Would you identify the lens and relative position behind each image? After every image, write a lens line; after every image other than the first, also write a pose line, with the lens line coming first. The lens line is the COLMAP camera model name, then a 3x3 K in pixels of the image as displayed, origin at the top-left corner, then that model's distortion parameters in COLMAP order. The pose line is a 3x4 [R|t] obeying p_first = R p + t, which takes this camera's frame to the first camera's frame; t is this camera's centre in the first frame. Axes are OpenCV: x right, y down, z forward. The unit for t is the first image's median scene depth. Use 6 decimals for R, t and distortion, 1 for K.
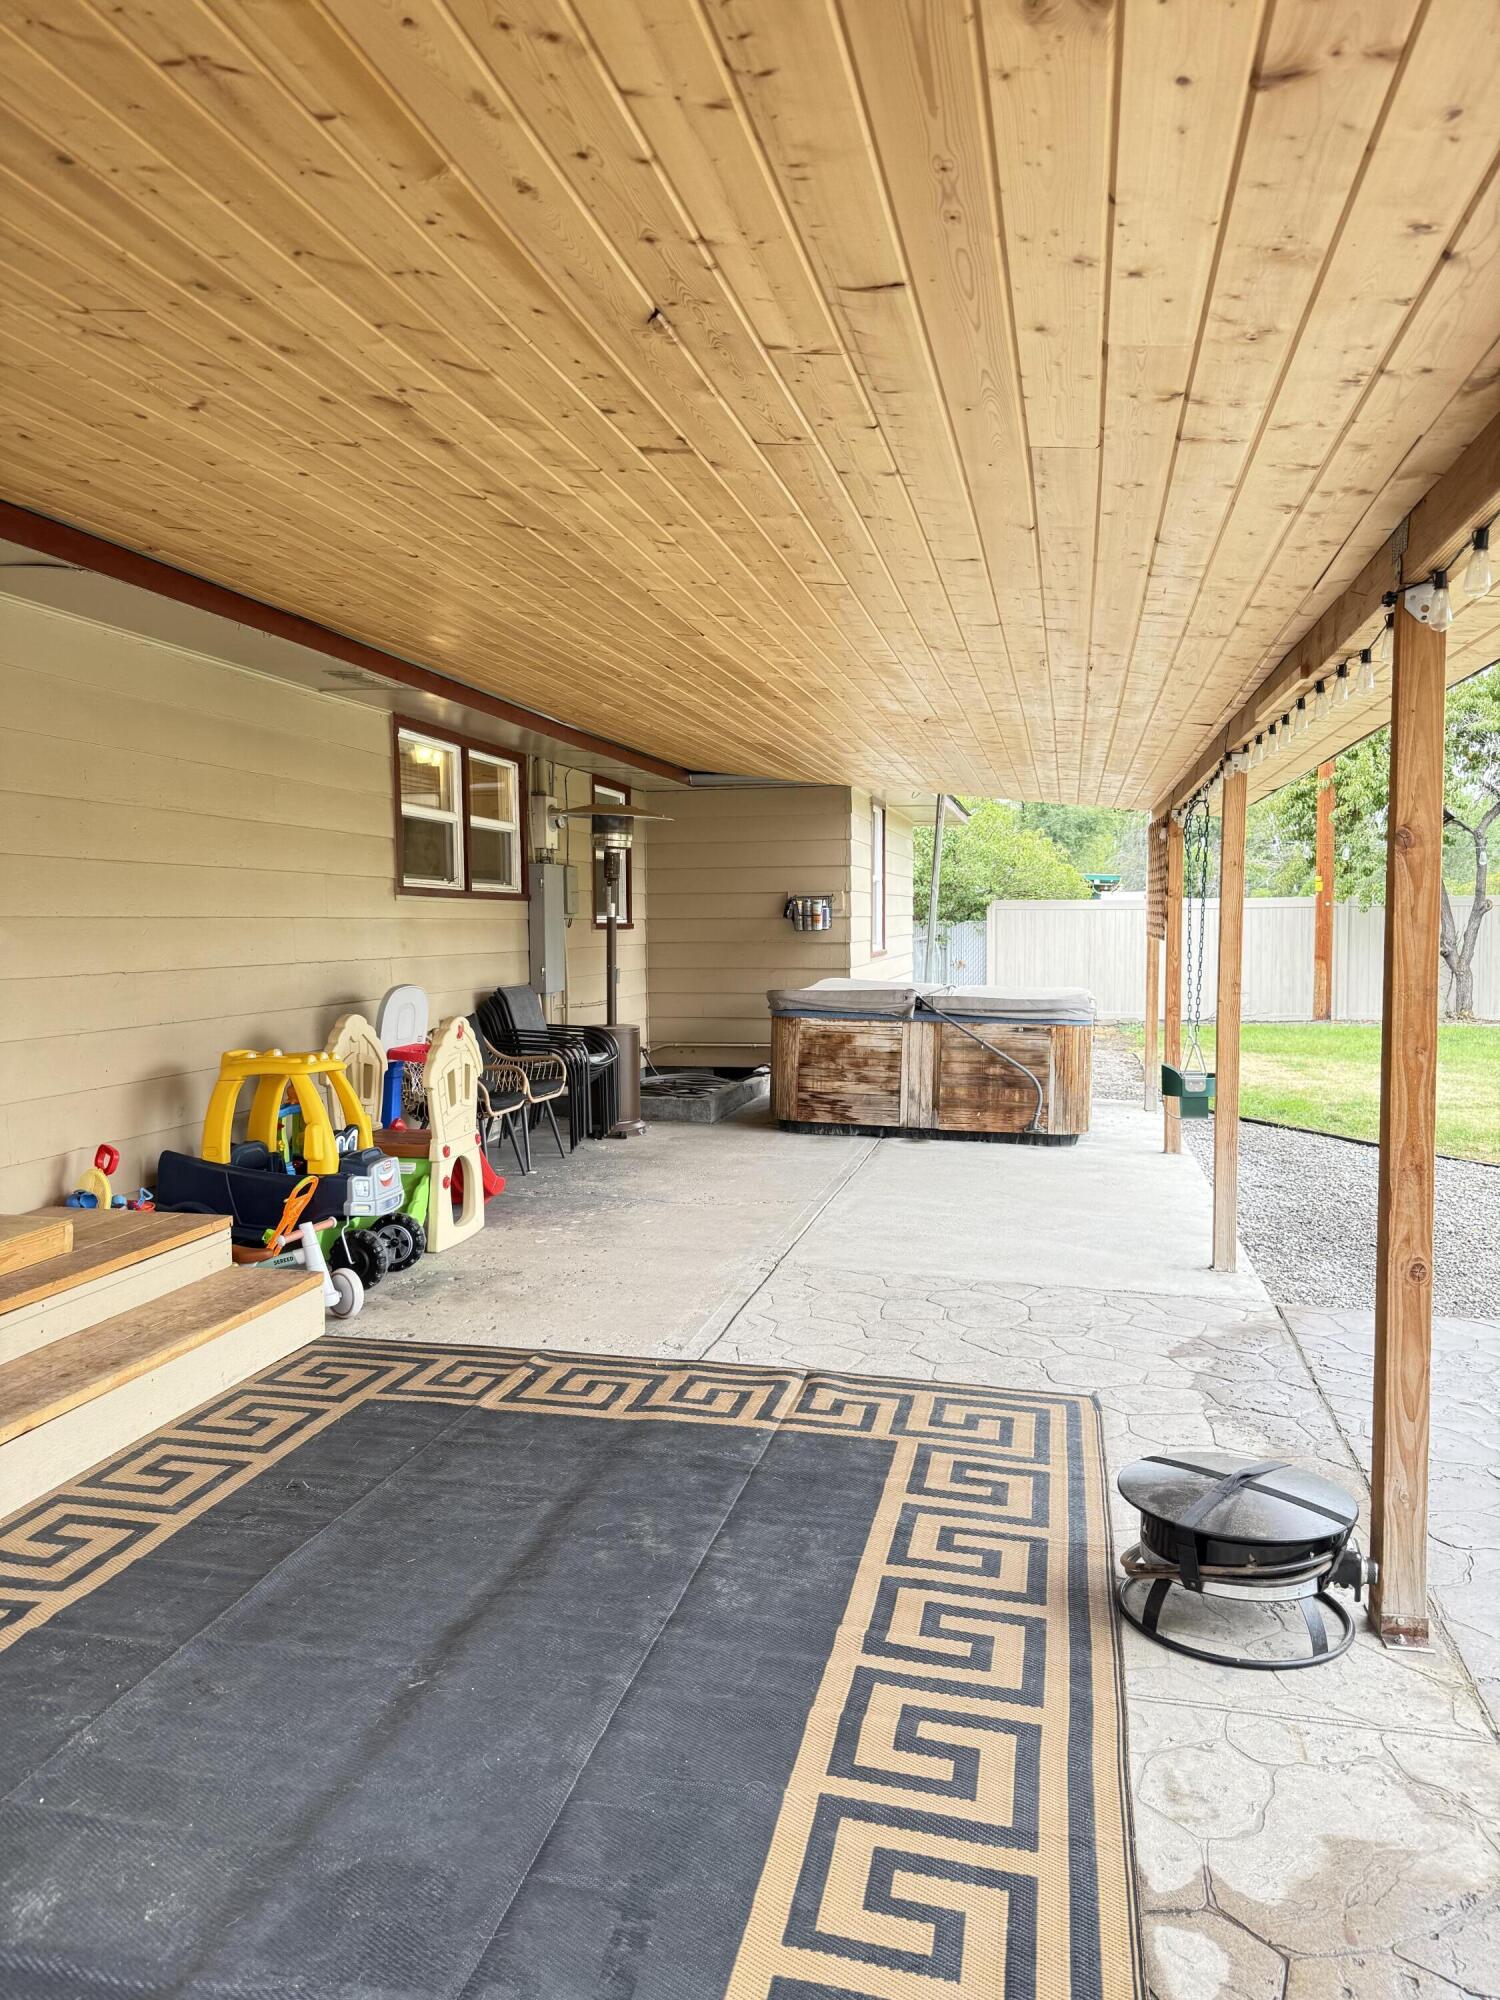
lens RADIAL K [[1395.6, 0, 750.0], [0, 1395.6, 1000.0], [0, 0, 1]] dist [0.152608, -0.269051]
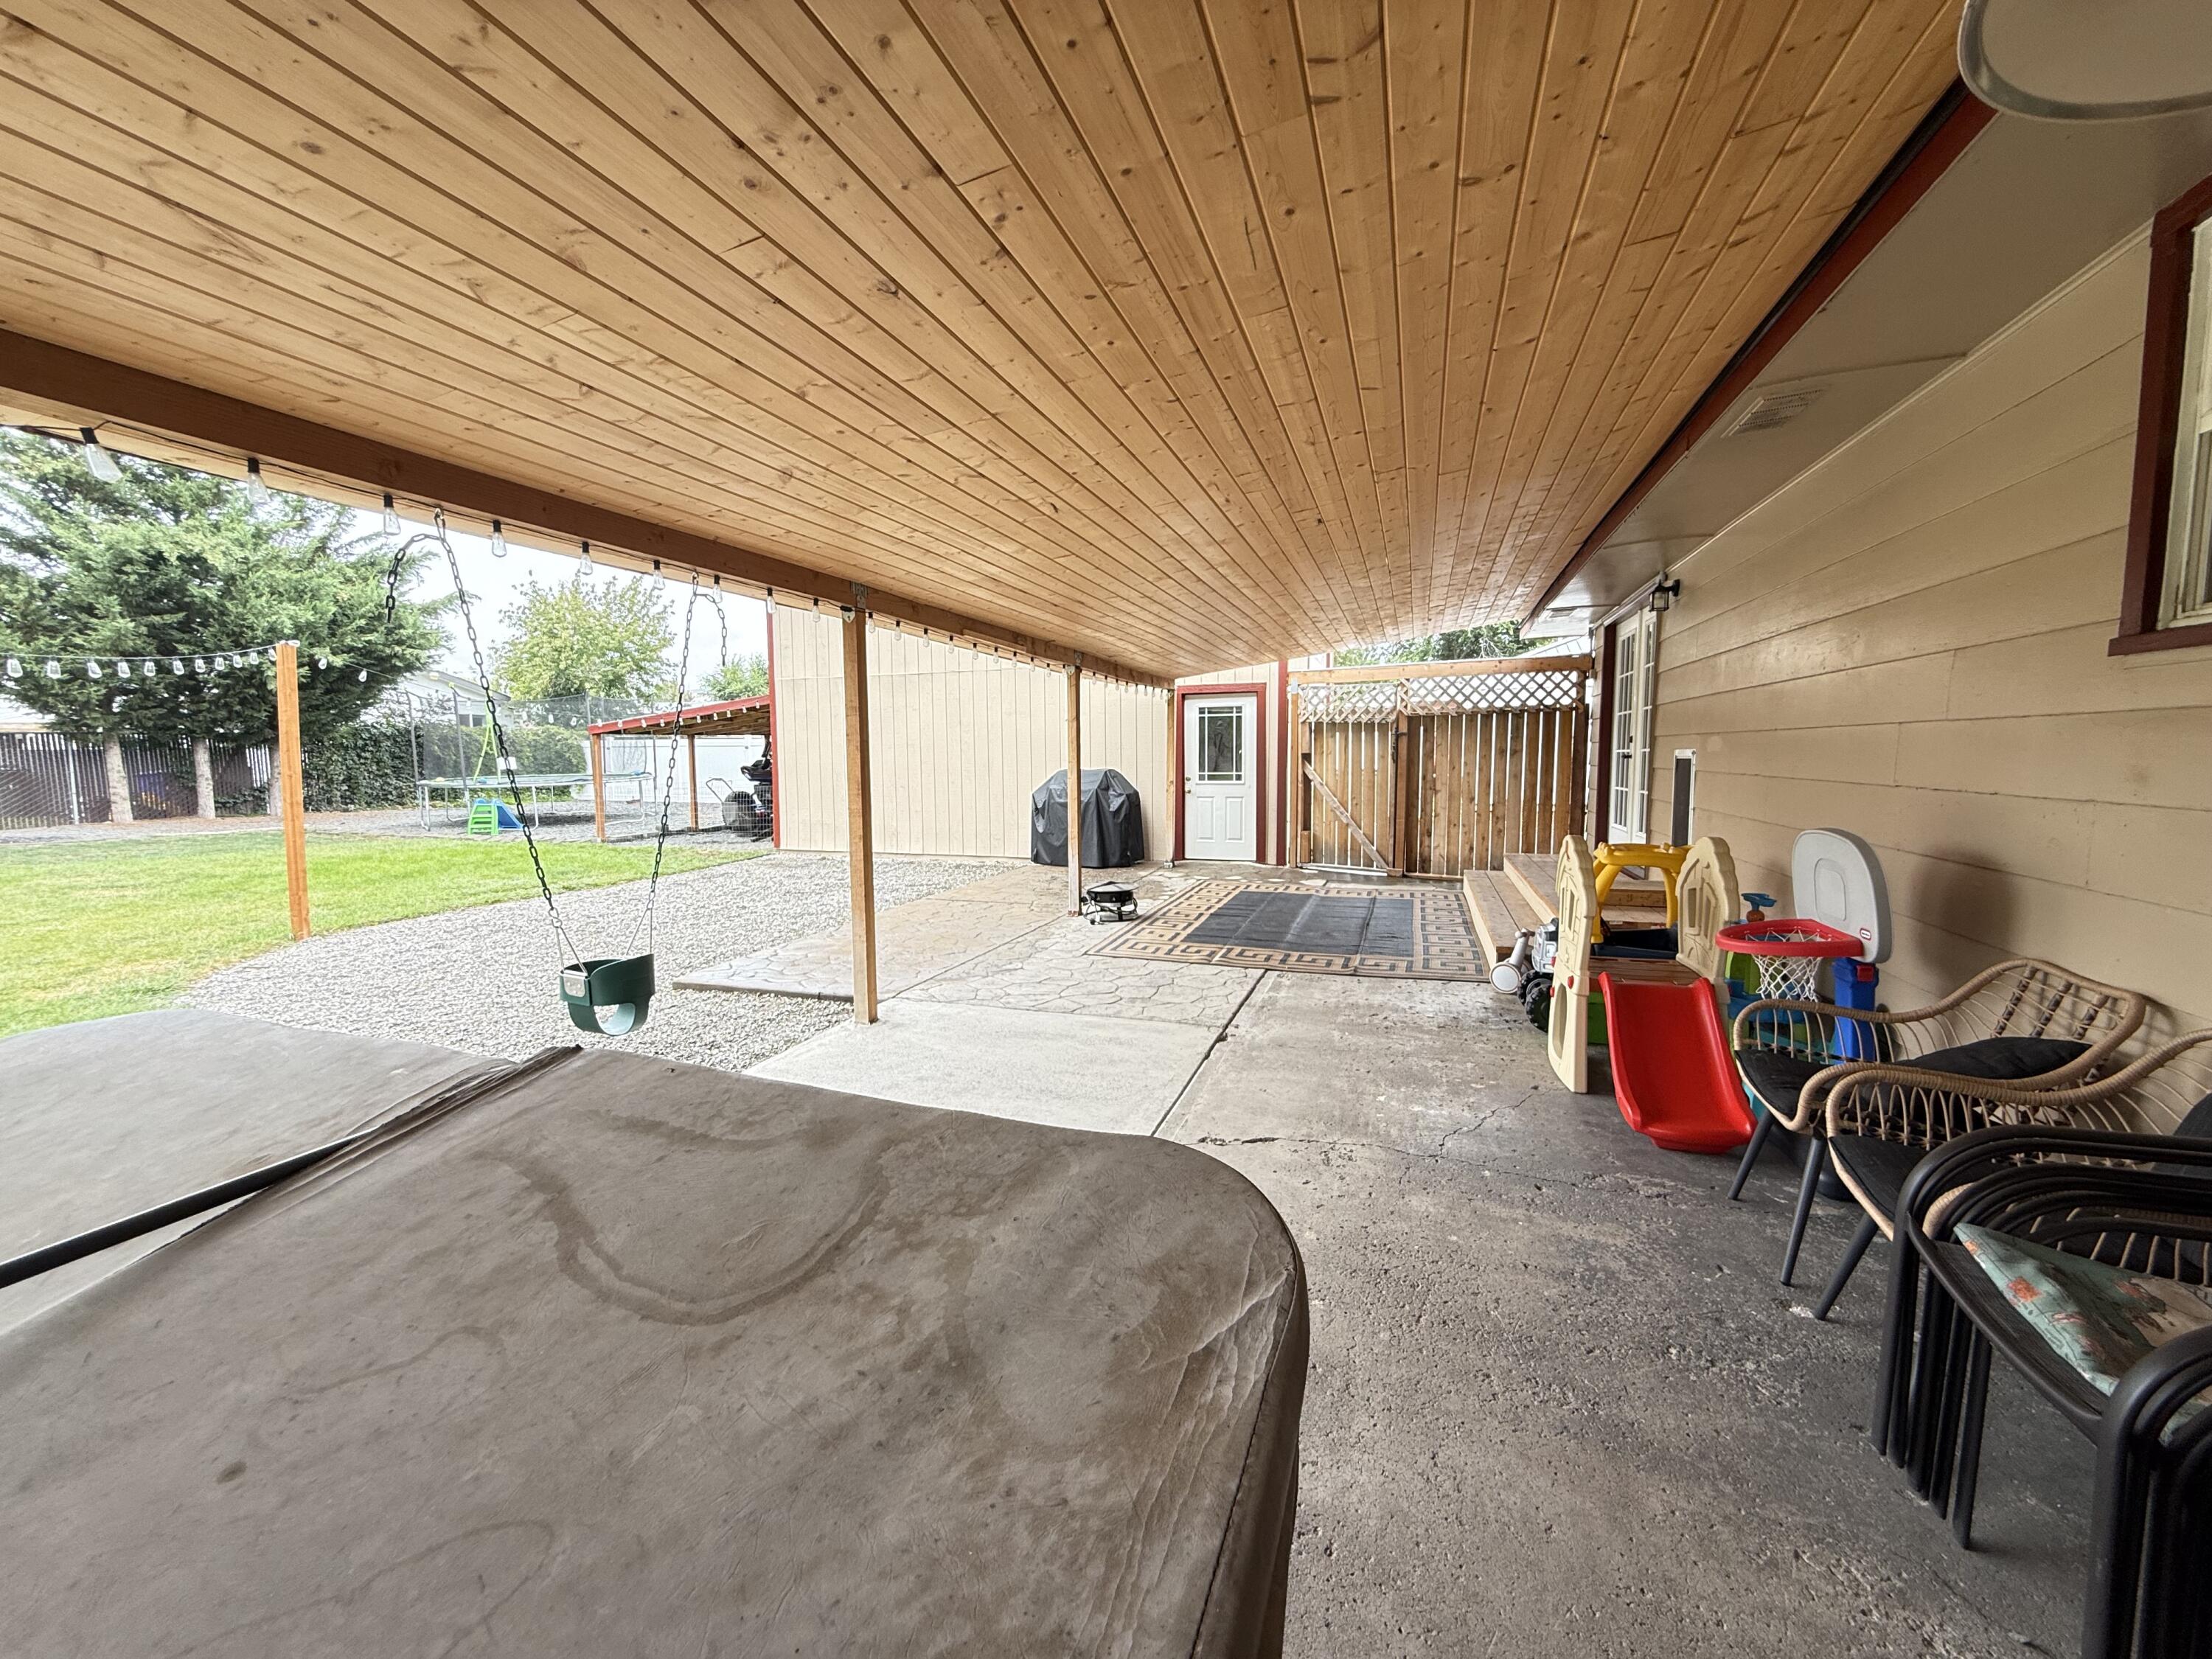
lens RADIAL K [[879.8, 0, 1101.2], [0, 879.8, 825.7], [0, 0, 1]] dist [-0.002196, -0.000129]
pose [[-0.992046, 0.014209, 0.125069, 0.029627], [0.033084, 0.988107, 0.150164, -0.108009], [-0.121448, 0.153108, -0.980718, 1.916084]]
